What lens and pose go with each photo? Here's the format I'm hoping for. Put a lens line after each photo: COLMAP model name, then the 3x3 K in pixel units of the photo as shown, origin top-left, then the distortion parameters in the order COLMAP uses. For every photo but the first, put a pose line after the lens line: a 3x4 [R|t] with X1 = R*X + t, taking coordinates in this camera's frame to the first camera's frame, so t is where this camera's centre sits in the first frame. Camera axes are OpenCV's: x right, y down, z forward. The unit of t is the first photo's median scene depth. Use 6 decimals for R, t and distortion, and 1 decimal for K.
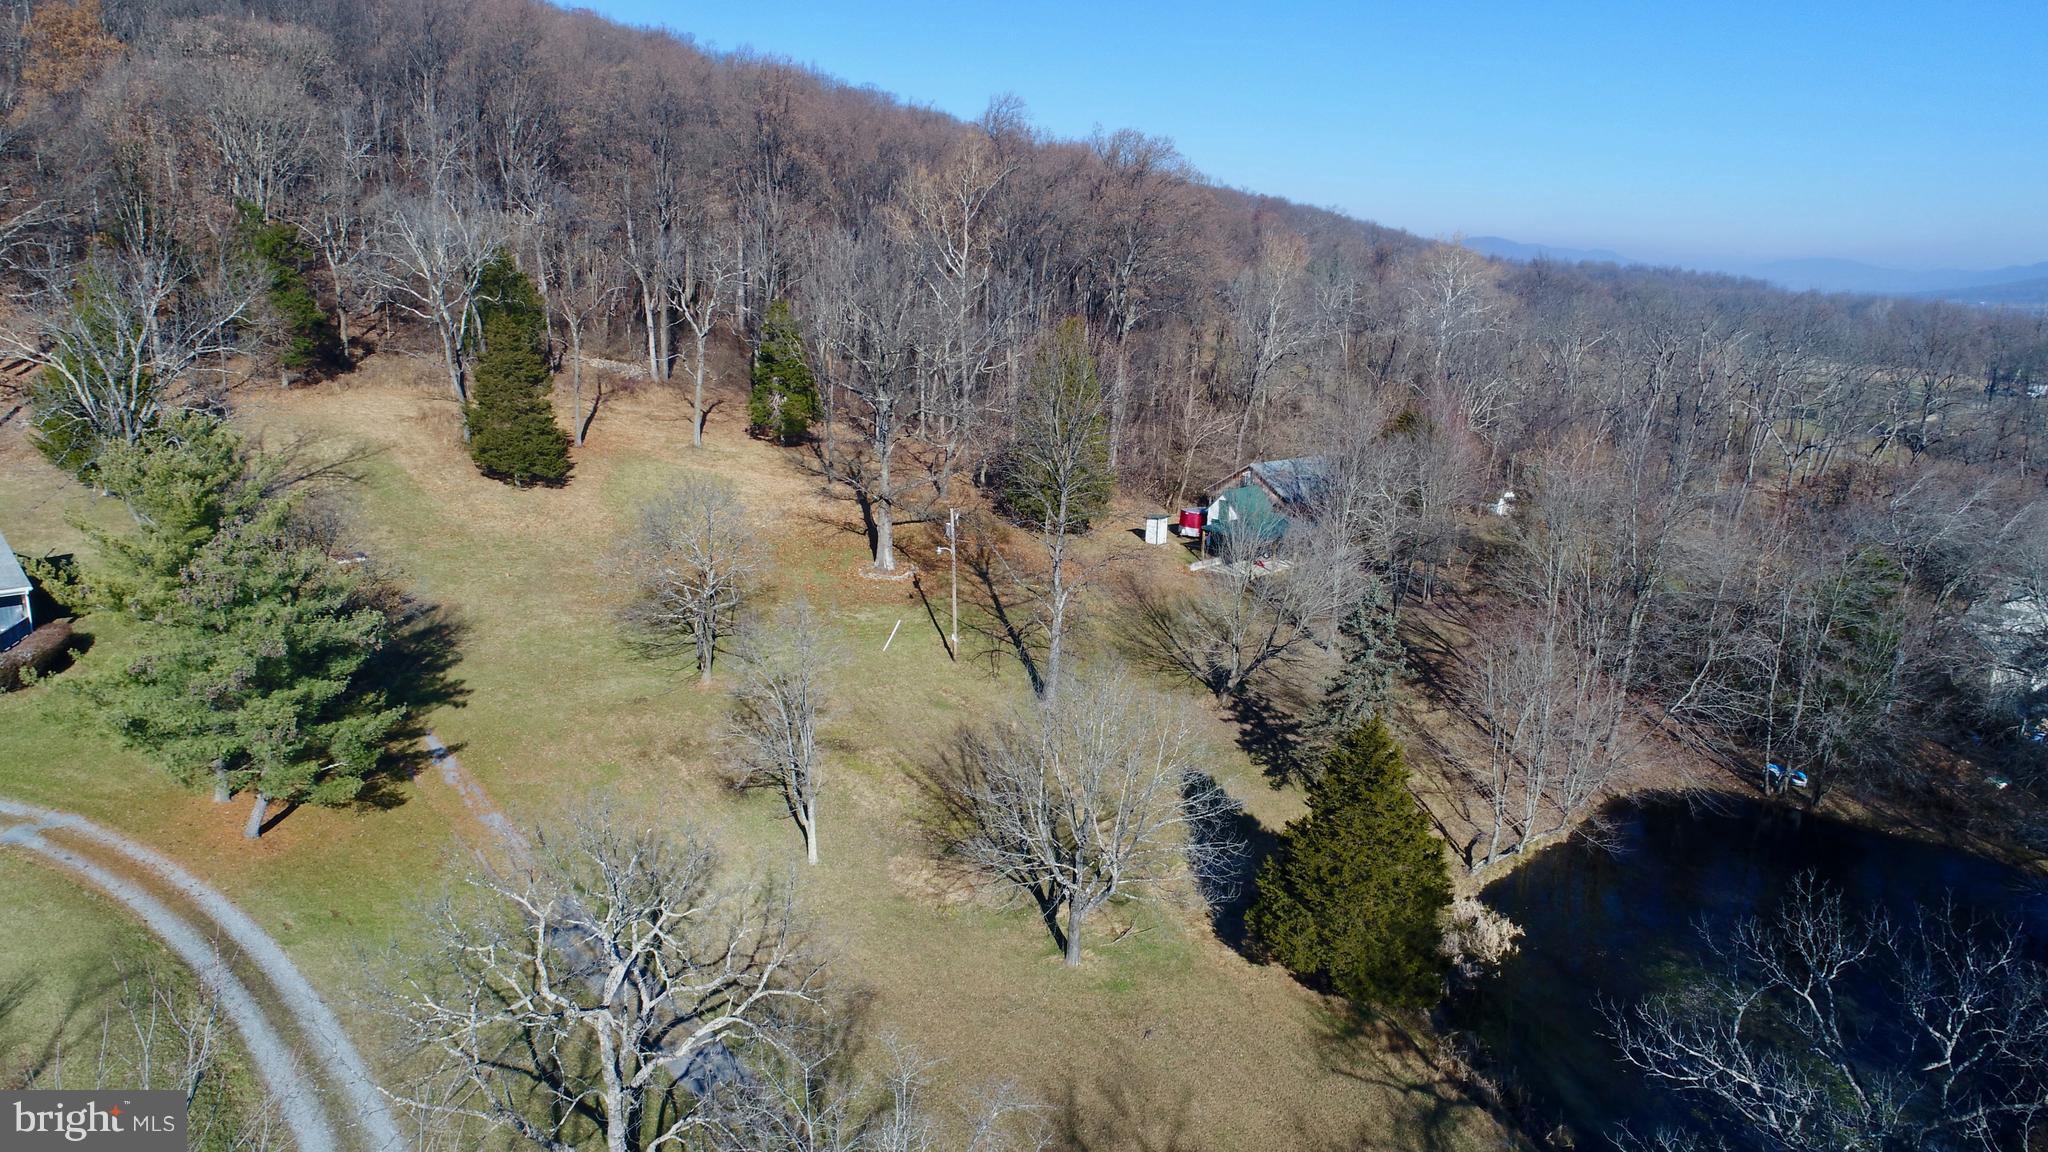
lens RADIAL K [[1397.1, 0, 1020.0], [0, 1397.1, 578.3], [0, 0, 1]] dist [-0.000252, -0.005956]
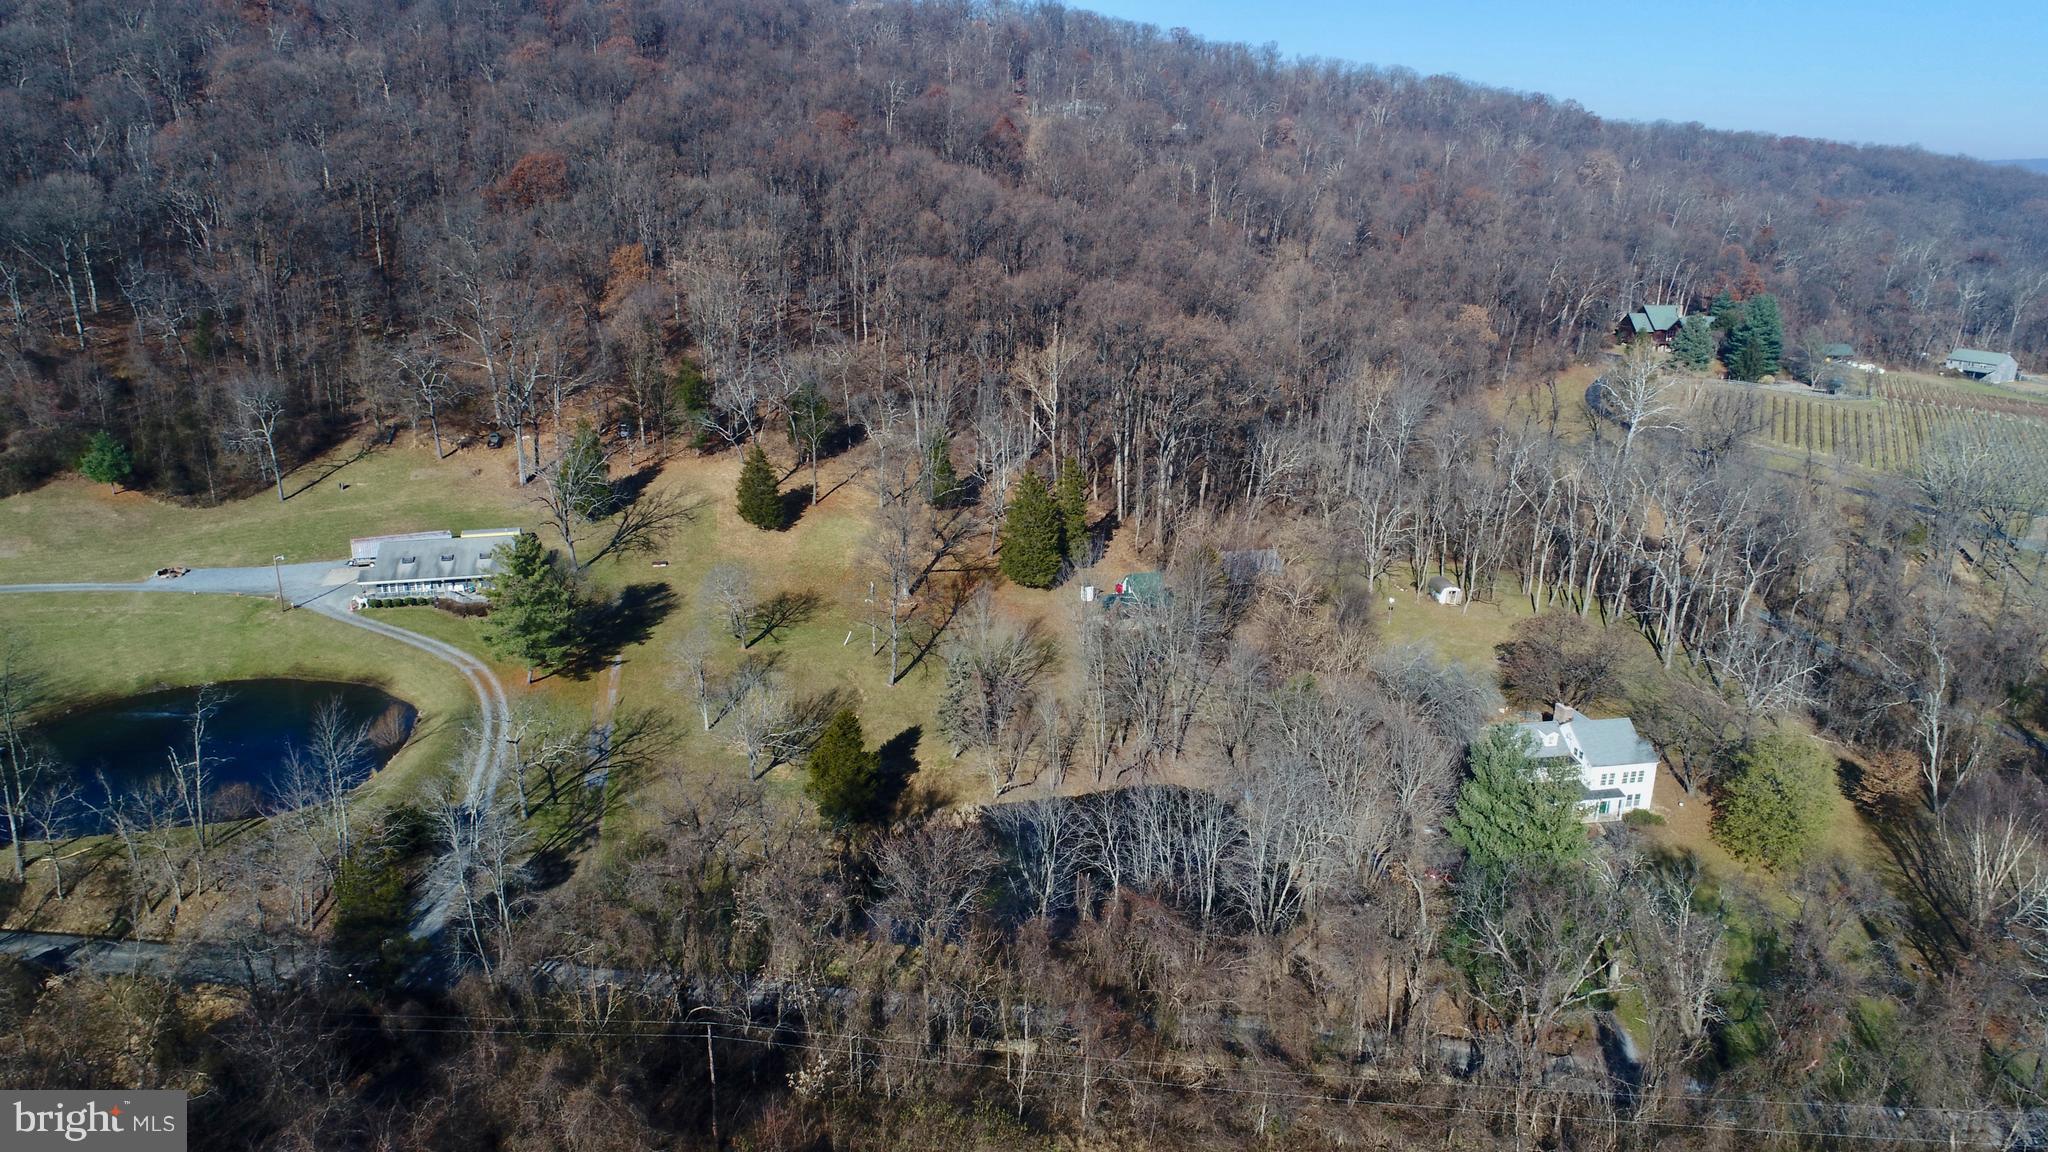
lens RADIAL K [[1397.1, 0, 1025.1], [0, 1397.1, 577.4], [0, 0, 1]] dist [-0.000252, -0.005956]
pose [[0.885497, 0.133339, -0.445102, 1.145151], [-0.110189, 0.990875, 0.077623, -0.260217], [0.451390, -0.019690, 0.892109, -0.782891]]
